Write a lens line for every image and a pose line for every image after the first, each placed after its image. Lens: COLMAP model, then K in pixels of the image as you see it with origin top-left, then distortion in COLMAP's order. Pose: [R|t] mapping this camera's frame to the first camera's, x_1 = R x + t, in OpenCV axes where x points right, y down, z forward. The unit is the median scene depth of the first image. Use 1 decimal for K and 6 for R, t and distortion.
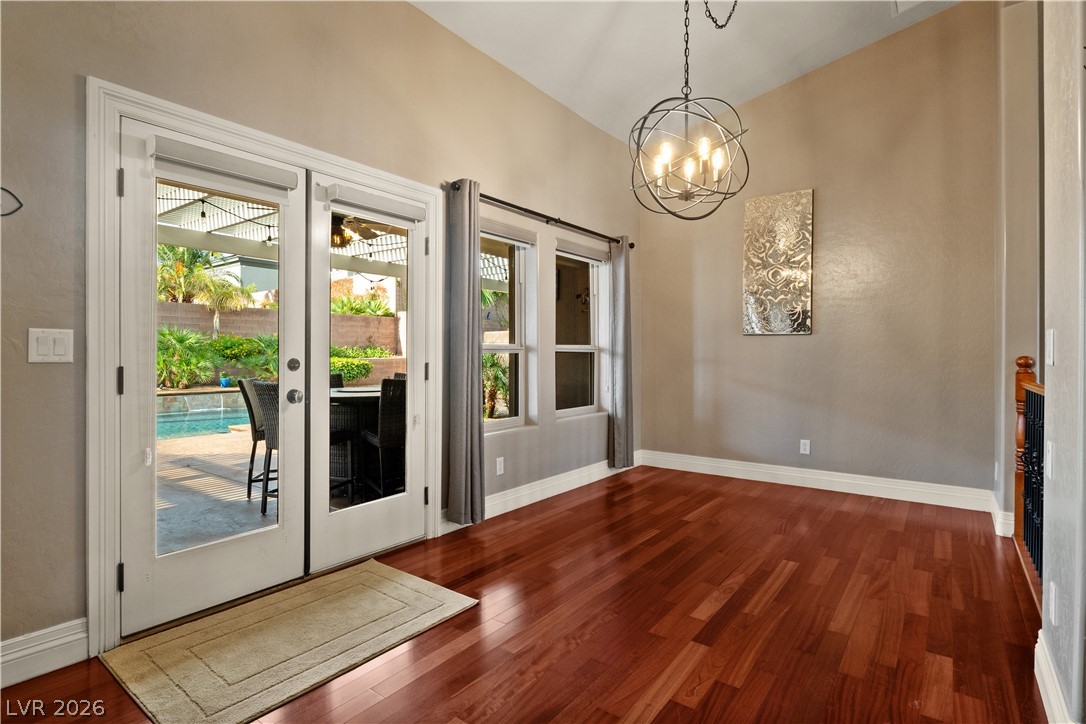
lens RADIAL K [[545.6, 0, 540.6], [0, 545.6, 355.6], [0, 0, 1]] dist [-0.004061, -0.002574]
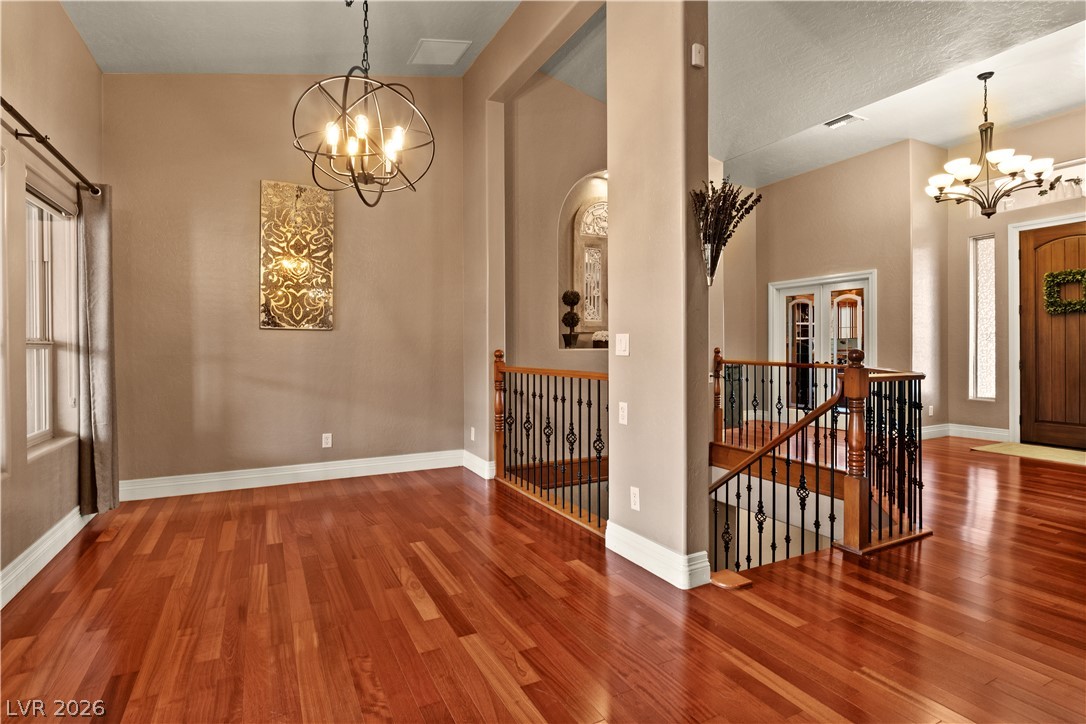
lens RADIAL K [[542.3, 0, 546.6], [0, 542.3, 350.4], [0, 0, 1]] dist [-0.006591, -0.000937]
pose [[0.437633, -0.009767, 0.899101, -0.376452], [0.008281, 0.999942, 0.006832, -0.006702], [-0.899116, 0.004455, 0.437689, 0.289548]]
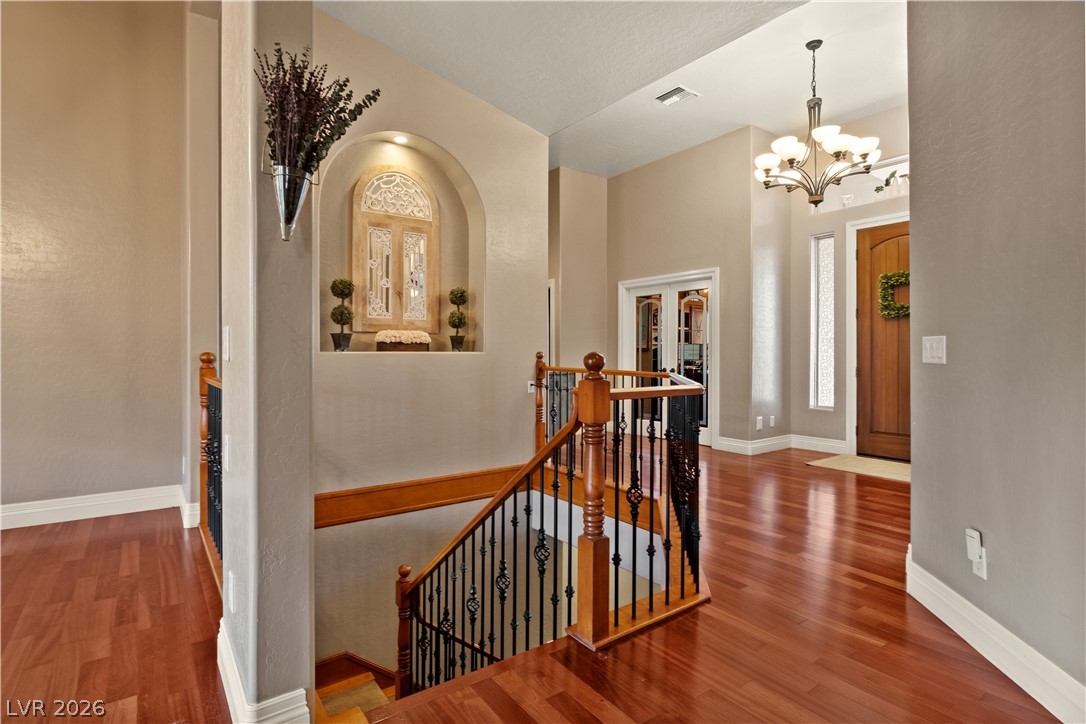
lens RADIAL K [[545.6, 0, 540.6], [0, 545.6, 355.6], [0, 0, 1]] dist [-0.004061, -0.002574]
pose [[0.292062, -0.008215, 0.956364, 0.074386], [0.001714, 0.999966, 0.008066, 0.000333], [-0.956398, -0.000716, 0.292066, 0.076464]]
